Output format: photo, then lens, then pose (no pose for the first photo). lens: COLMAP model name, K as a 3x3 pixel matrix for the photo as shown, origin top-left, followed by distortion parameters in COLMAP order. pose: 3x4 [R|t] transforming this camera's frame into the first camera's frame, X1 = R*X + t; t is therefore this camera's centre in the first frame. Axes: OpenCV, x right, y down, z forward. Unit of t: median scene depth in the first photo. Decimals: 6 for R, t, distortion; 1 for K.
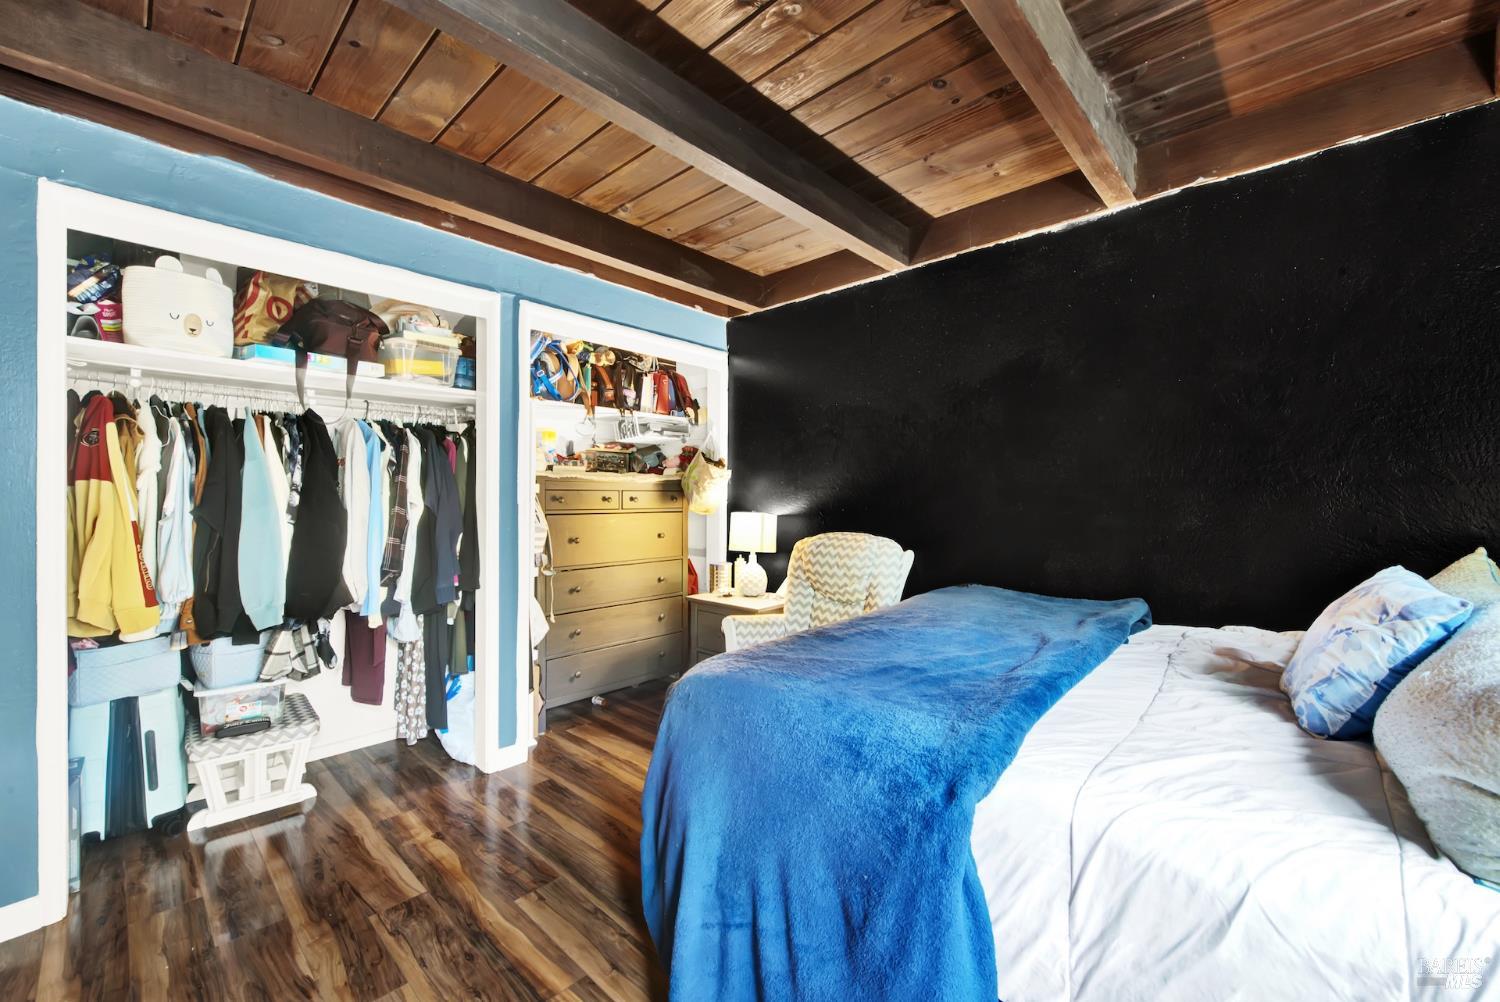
lens RADIAL K [[600.4, 0, 750.2], [0, 600.4, 501.8], [0, 0, 1]] dist [0.003034, -0.002310]
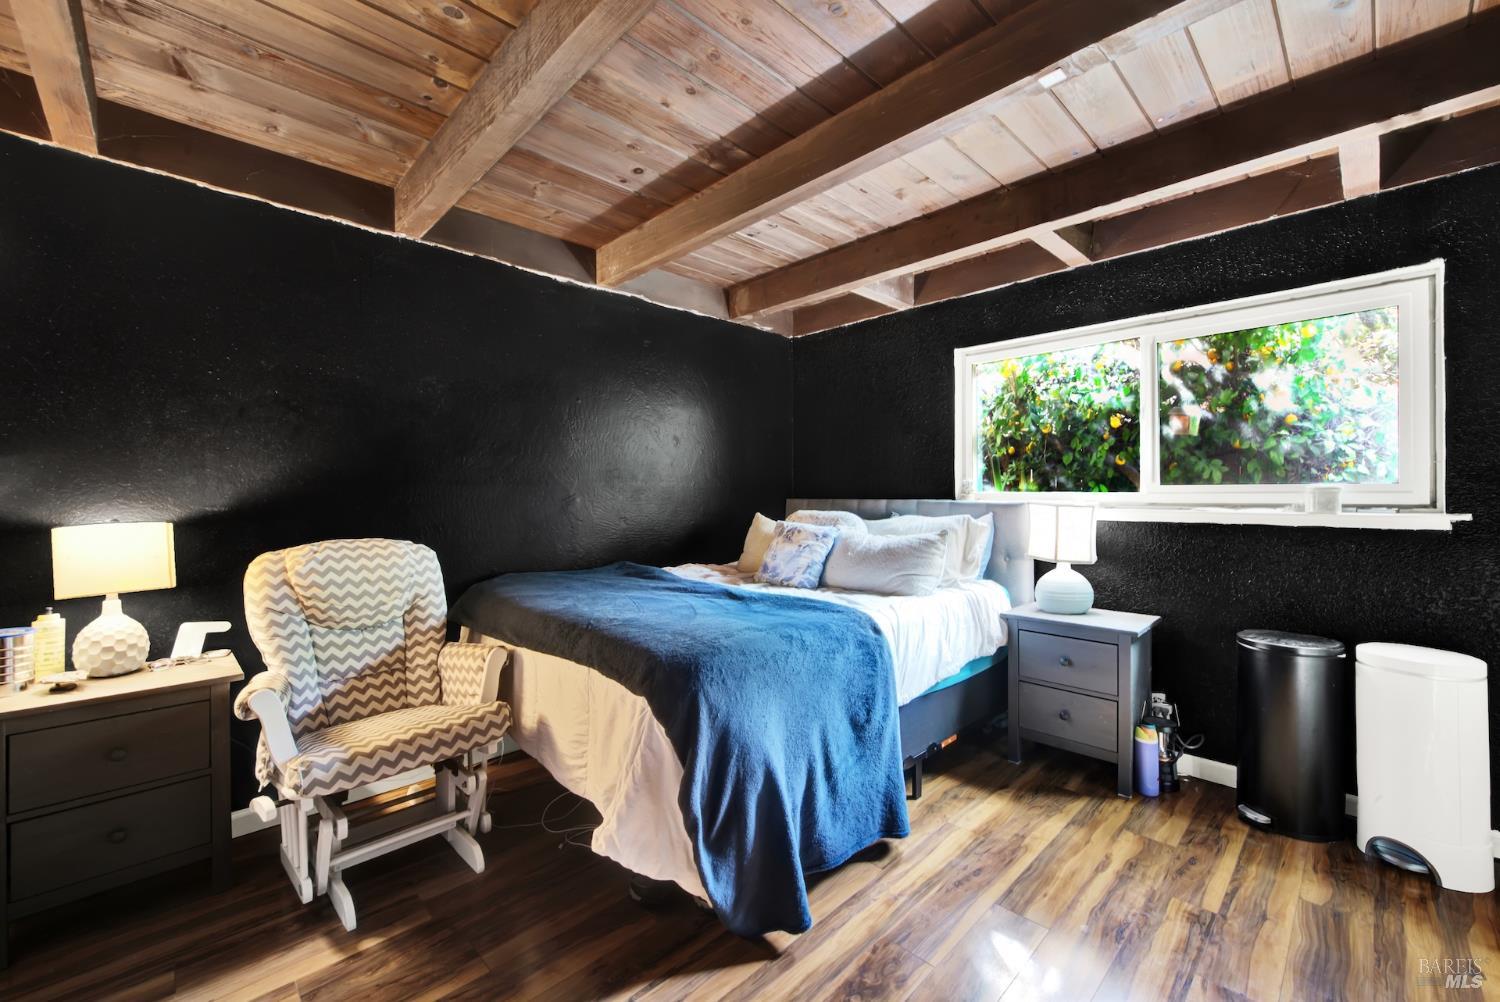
lens RADIAL K [[600.4, 0, 756.9], [0, 600.4, 490.4], [0, 0, 1]] dist [0.003034, -0.002310]
pose [[0.040547, -0.000242, 0.999178, -0.627217], [0.010663, 0.999943, -0.000190, -0.007589], [-0.999121, 0.010662, 0.040547, 0.463992]]
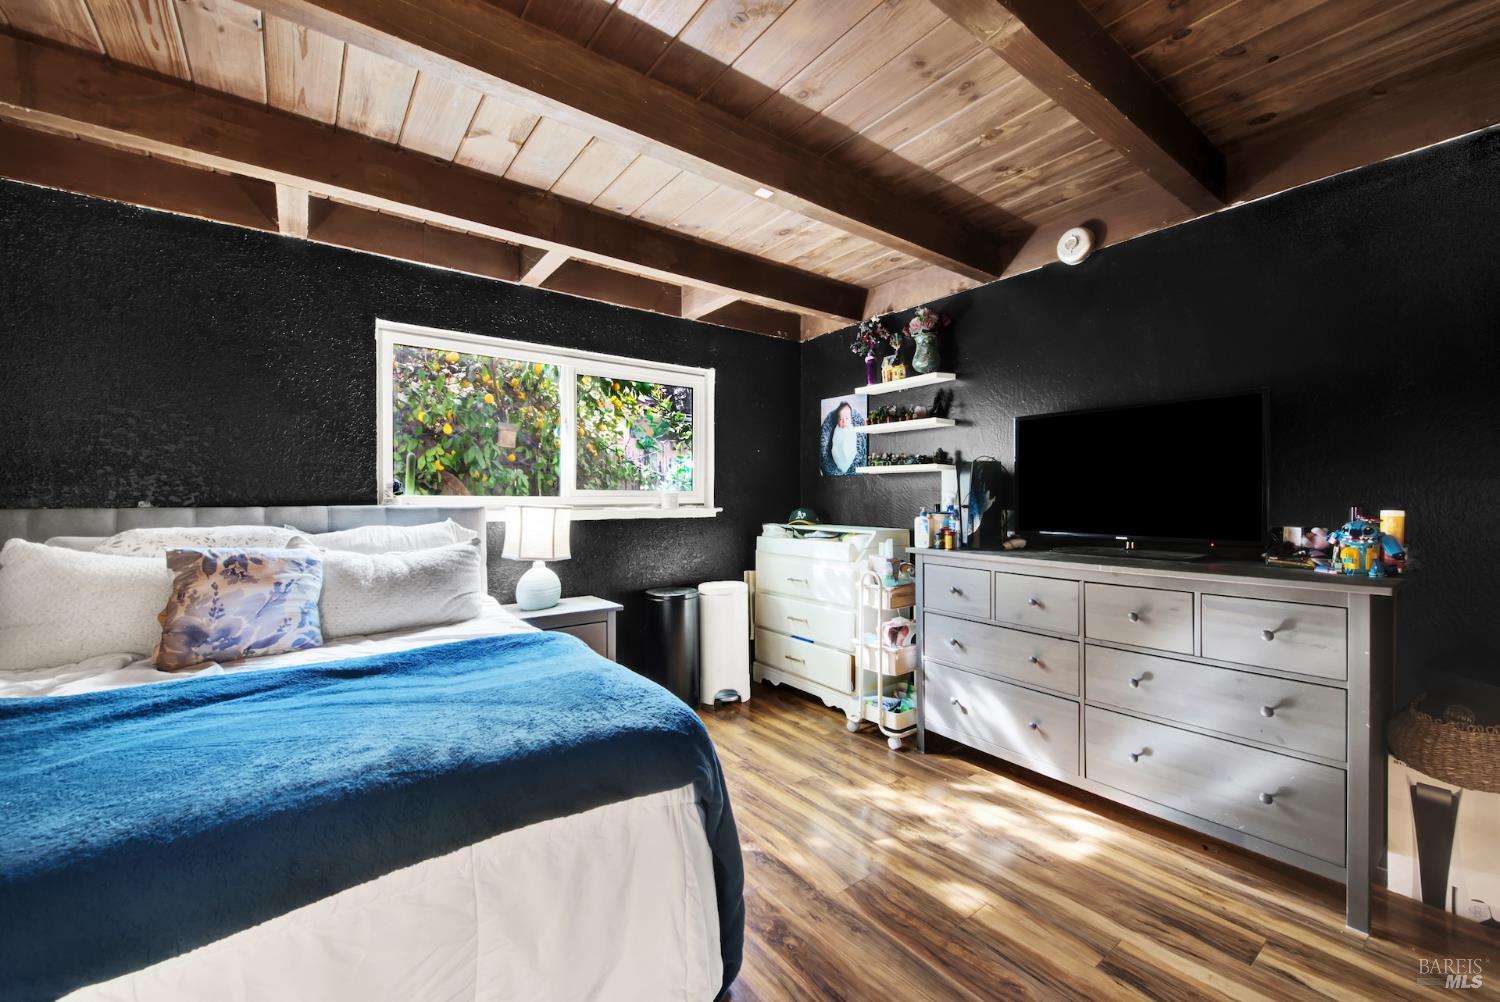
lens RADIAL K [[600.4, 0, 755.5], [0, 600.4, 500.3], [0, 0, 1]] dist [0.003034, -0.002310]
pose [[-0.986931, -0.000549, 0.161143, -0.174007], [0.001616, 0.999910, 0.013302, -0.005106], [-0.161136, 0.013389, -0.986841, 0.972936]]
